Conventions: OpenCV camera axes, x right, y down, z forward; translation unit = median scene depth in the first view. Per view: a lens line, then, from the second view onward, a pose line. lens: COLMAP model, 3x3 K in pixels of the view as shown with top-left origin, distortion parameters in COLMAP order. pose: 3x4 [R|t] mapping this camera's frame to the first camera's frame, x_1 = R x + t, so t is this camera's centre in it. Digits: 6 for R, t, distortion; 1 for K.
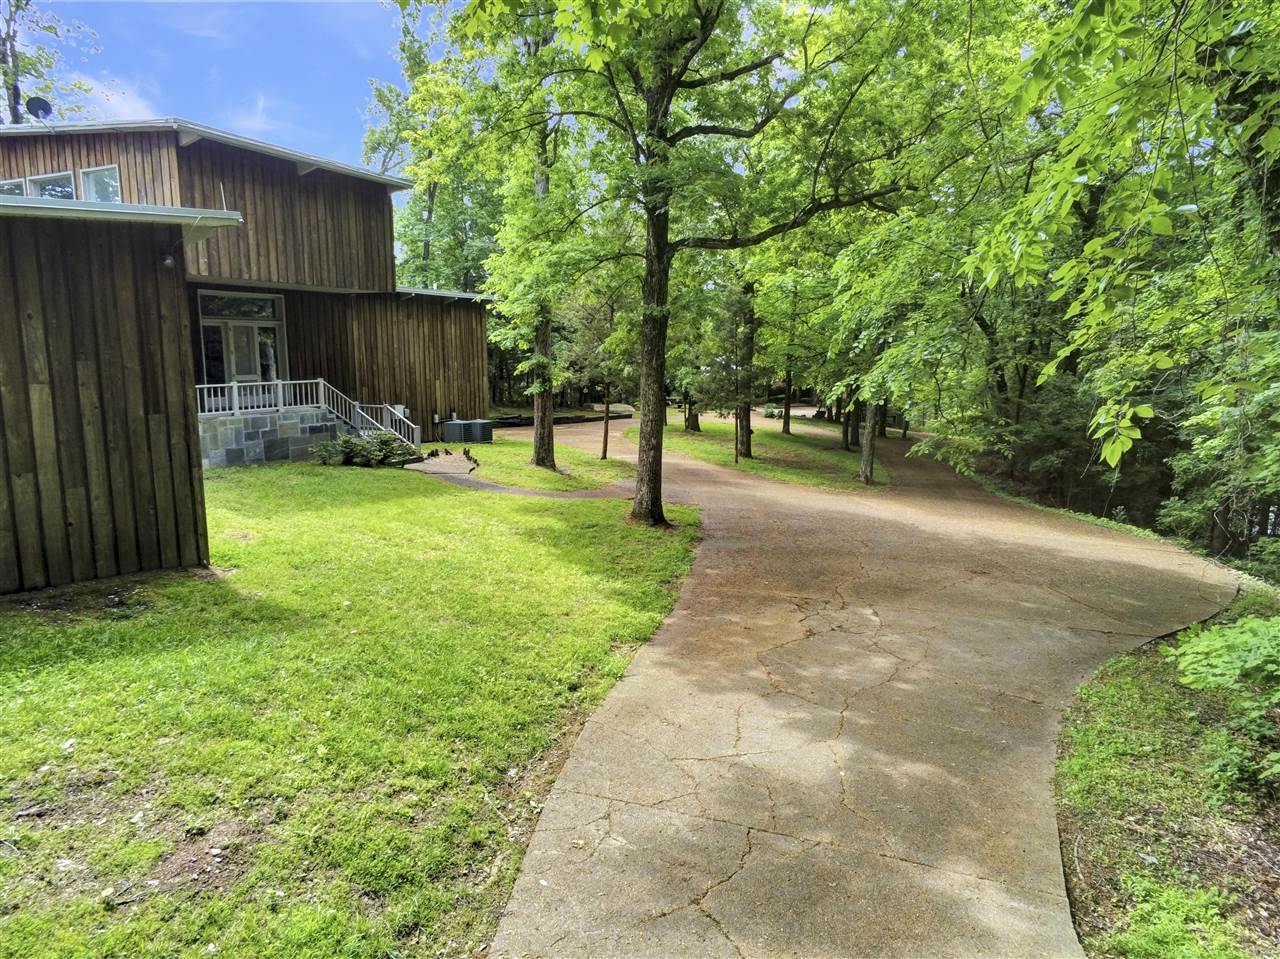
lens RADIAL K [[834.9, 0, 641.9], [0, 834.9, 477.8], [0, 0, 1]] dist [-0.000779, 0.002481]
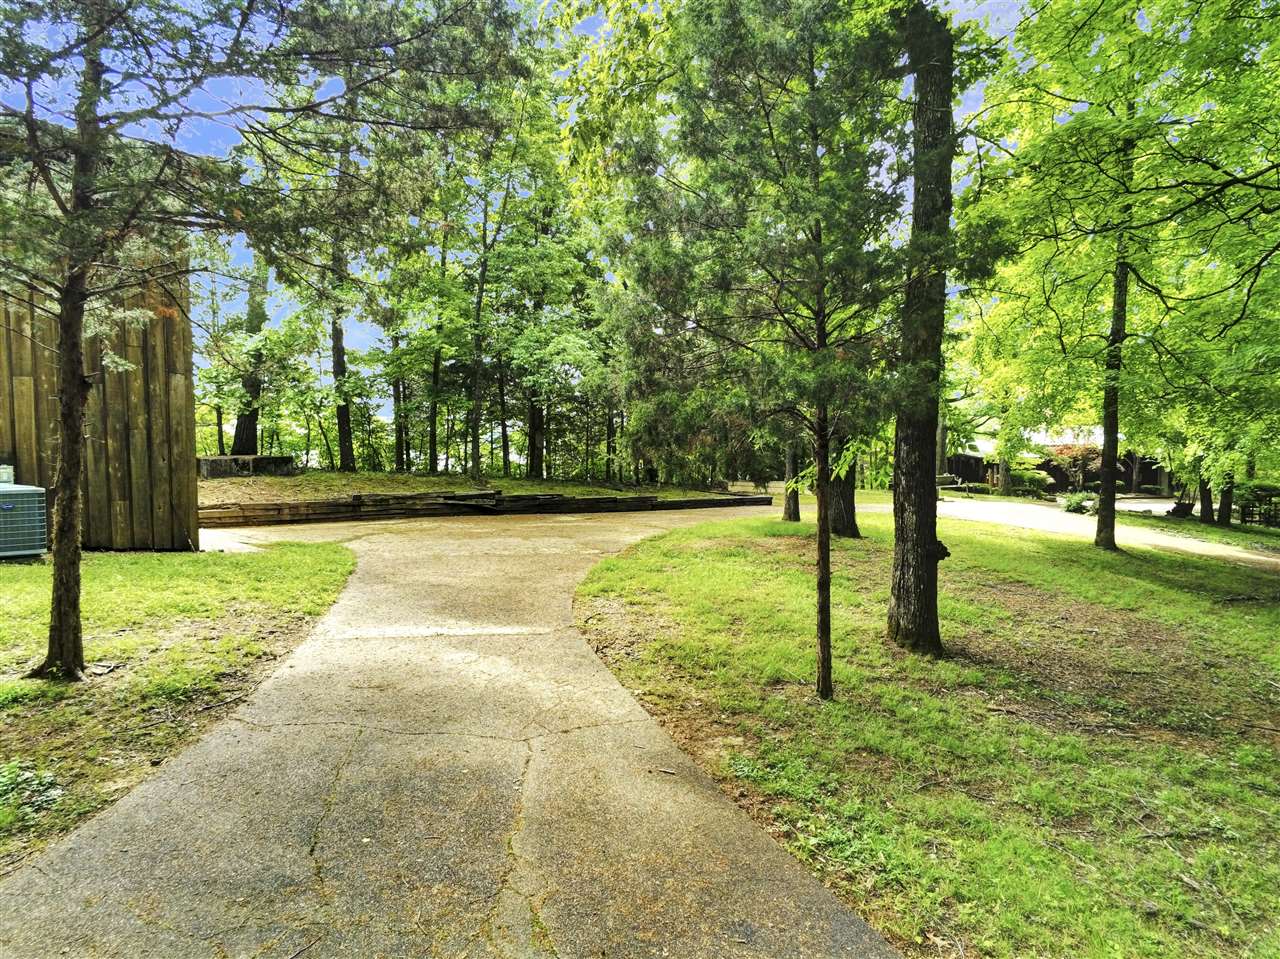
lens RADIAL K [[829.8, 0, 640.8], [0, 829.8, 478.2], [0, 0, 1]] dist [0.002936, 0.001194]
pose [[0.938994, 0.009578, -0.343800, 0.216783], [-0.047610, 0.993608, -0.102354, -0.076675], [0.340622, 0.112478, 0.933448, 1.184829]]
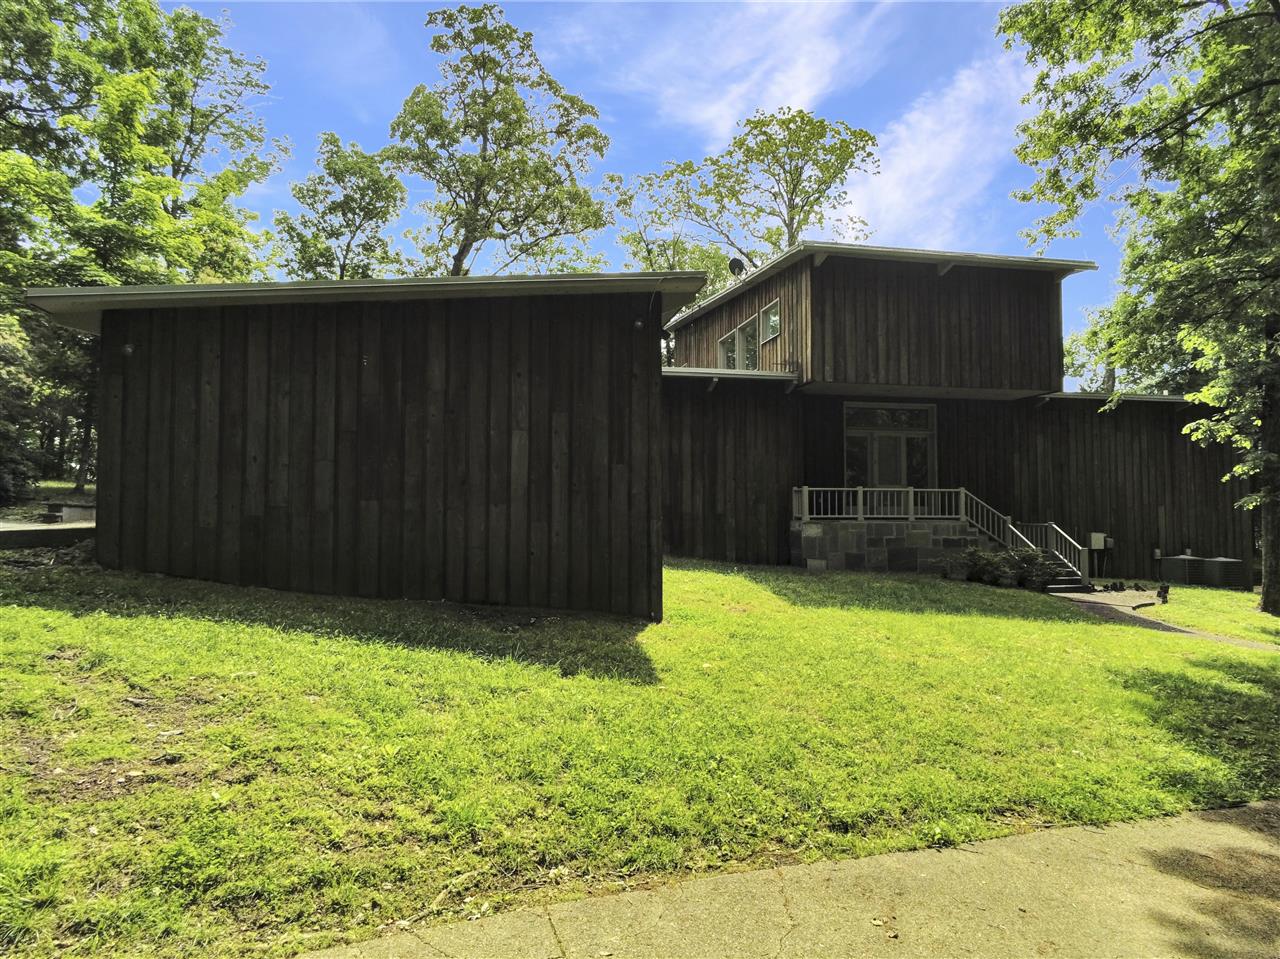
lens RADIAL K [[834.9, 0, 641.9], [0, 834.9, 477.8], [0, 0, 1]] dist [-0.000779, 0.002481]
pose [[0.599327, -0.035457, -0.799718, 0.145498], [-0.124969, 0.982626, -0.137222, 0.042092], [0.790689, 0.182181, 0.584483, 0.201976]]
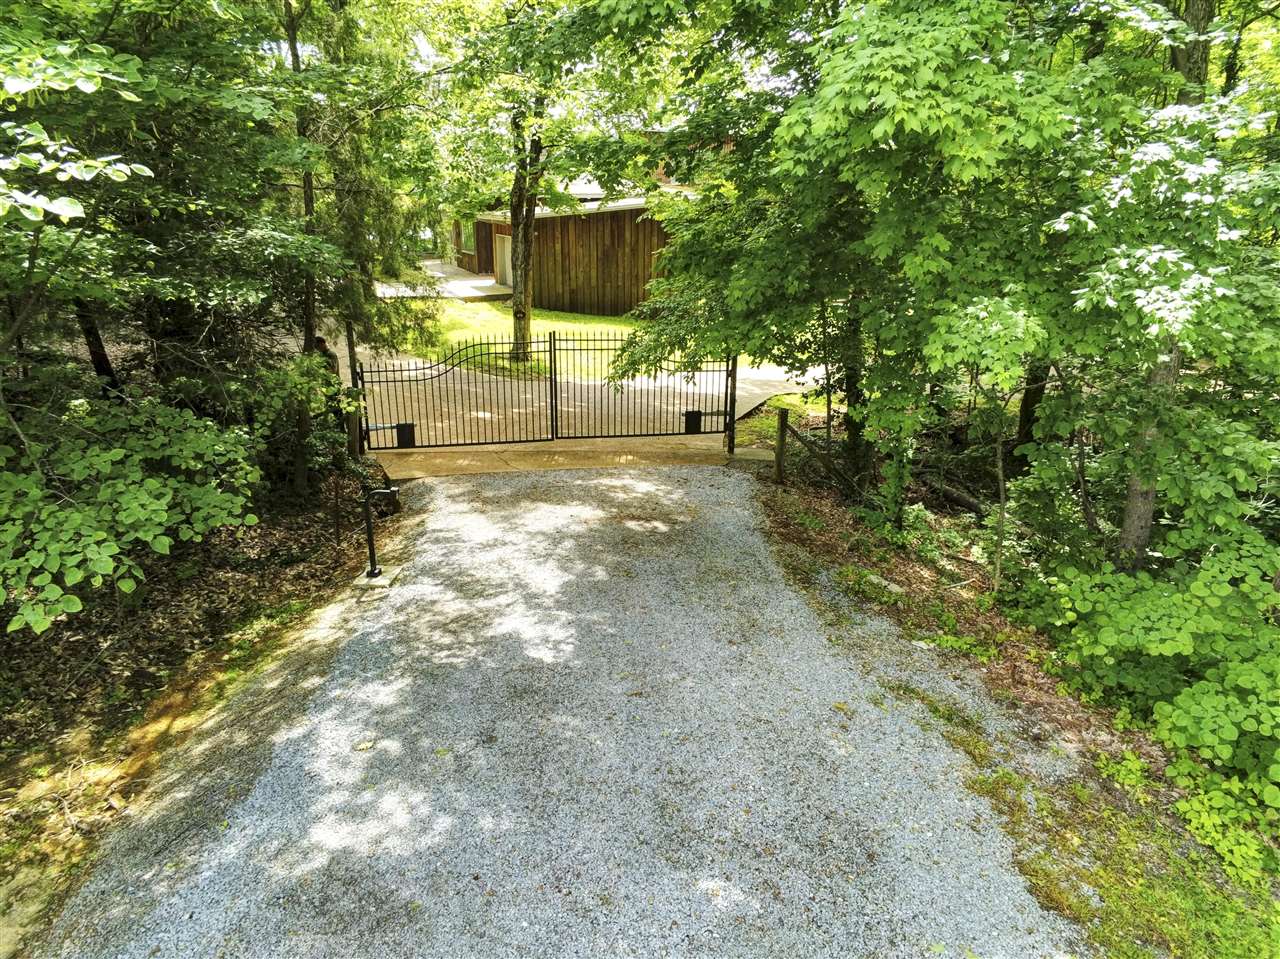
lens RADIAL K [[829.8, 0, 640.8], [0, 829.8, 478.2], [0, 0, 1]] dist [0.002936, 0.001194]
pose [[0.742063, 0.213286, -0.635493, 0.701023], [-0.109175, 0.973827, 0.199355, 0.045326], [0.661379, -0.078554, 0.745927, -0.723423]]
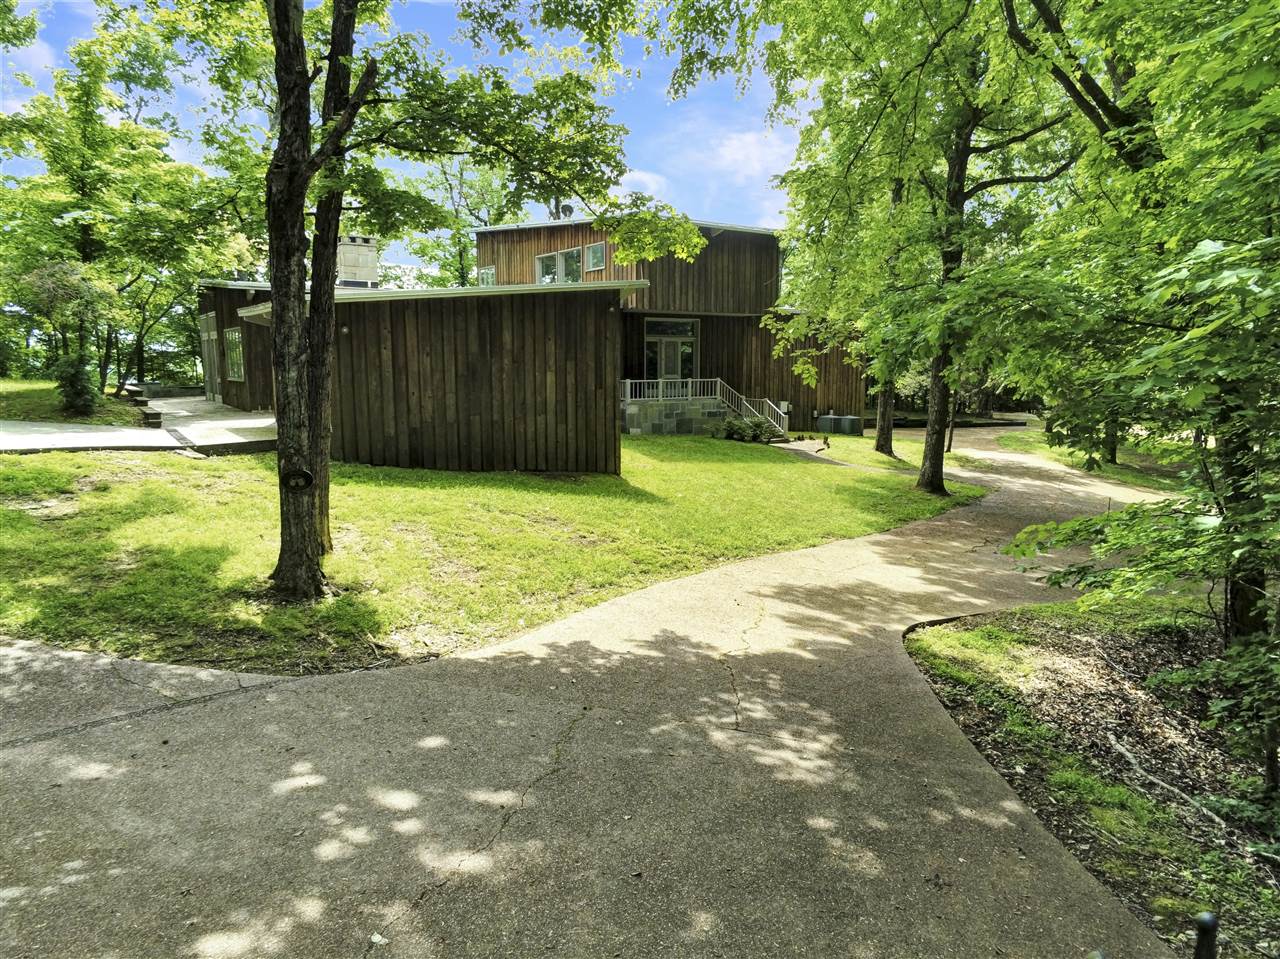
lens RADIAL K [[837.5, 0, 644.1], [0, 837.5, 475.2], [0, 0, 1]] dist [-0.001365, 0.003473]
pose [[0.866262, 0.069398, -0.494746, 0.231132], [-0.077663, 0.996972, 0.003863, 0.051812], [0.493516, 0.035077, 0.869029, -0.300919]]
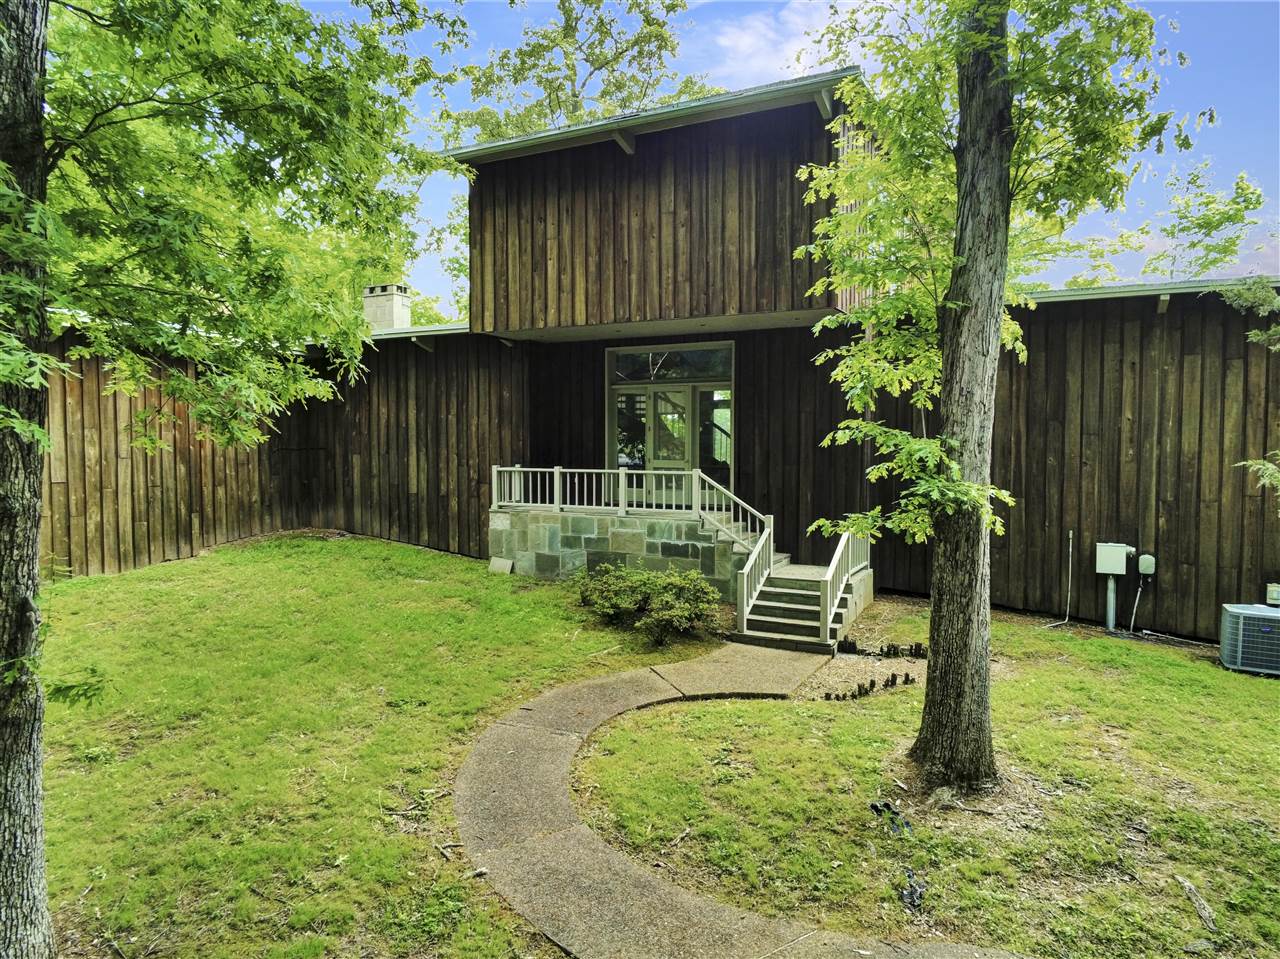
lens RADIAL K [[832.2, 0, 640.0], [0, 832.2, 479.5], [0, 0, 1]] dist [-0.001207, -0.002043]
pose [[-0.042818, 0.046129, -0.998017, 0.241391], [-0.154459, 0.986618, 0.052228, -0.147187], [0.987071, 0.156389, -0.035120, 1.054425]]
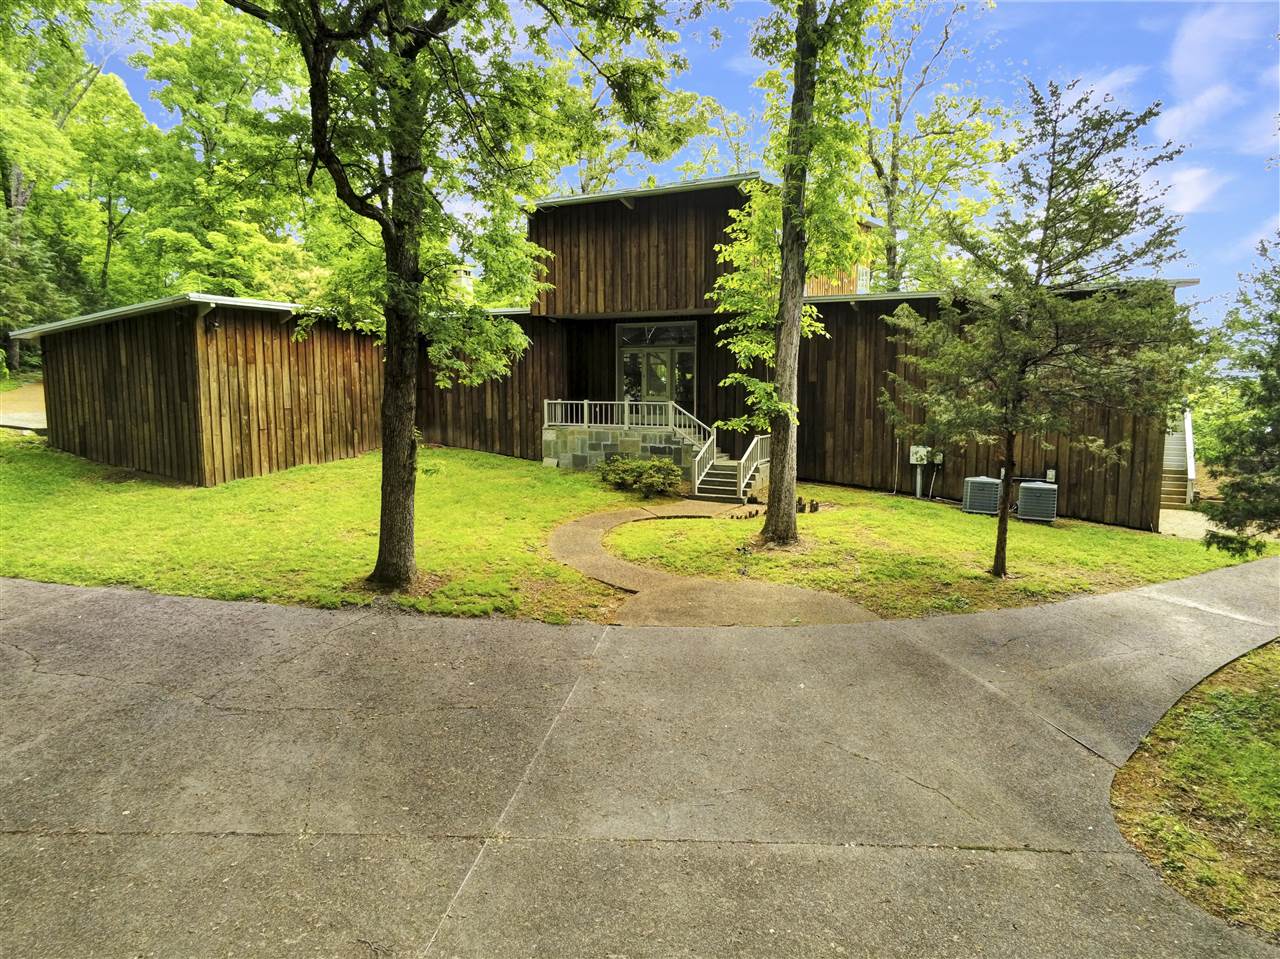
lens RADIAL K [[829.8, 0, 640.8], [0, 829.8, 478.2], [0, 0, 1]] dist [0.002936, 0.001194]
pose [[-0.051335, 0.111359, -0.992453, 0.669999], [-0.155464, 0.980758, 0.118088, -0.150880], [0.986507, 0.160353, -0.033035, 1.086735]]
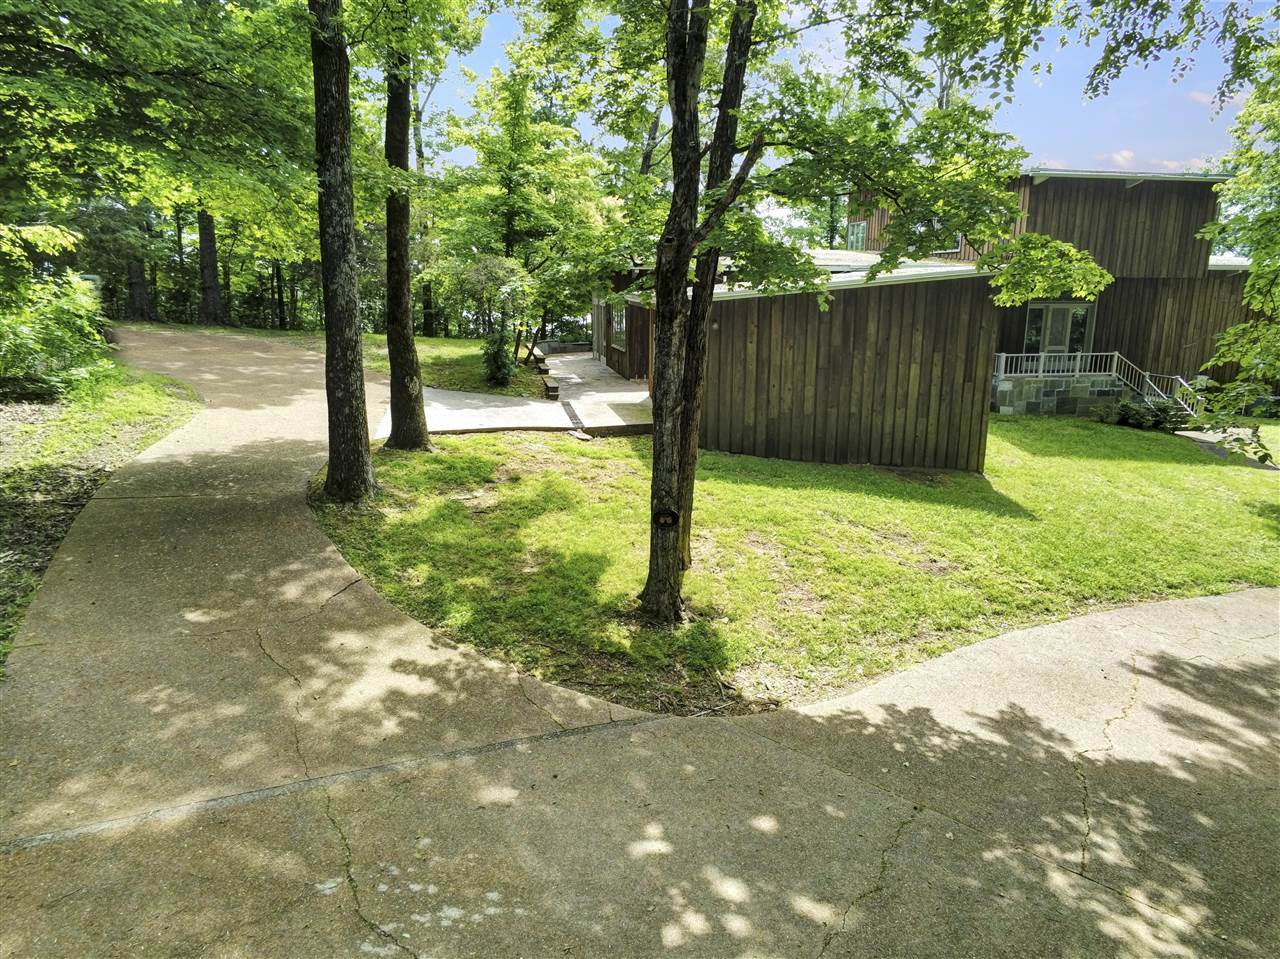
lens RADIAL K [[836.6, 0, 636.5], [0, 836.6, 479.4], [0, 0, 1]] dist [-0.003255, 0.002349]
pose [[0.580730, 0.185826, -0.792604, 0.229316], [-0.128475, 0.982319, 0.136173, -0.012576], [0.803895, 0.022750, 0.594337, -0.312818]]
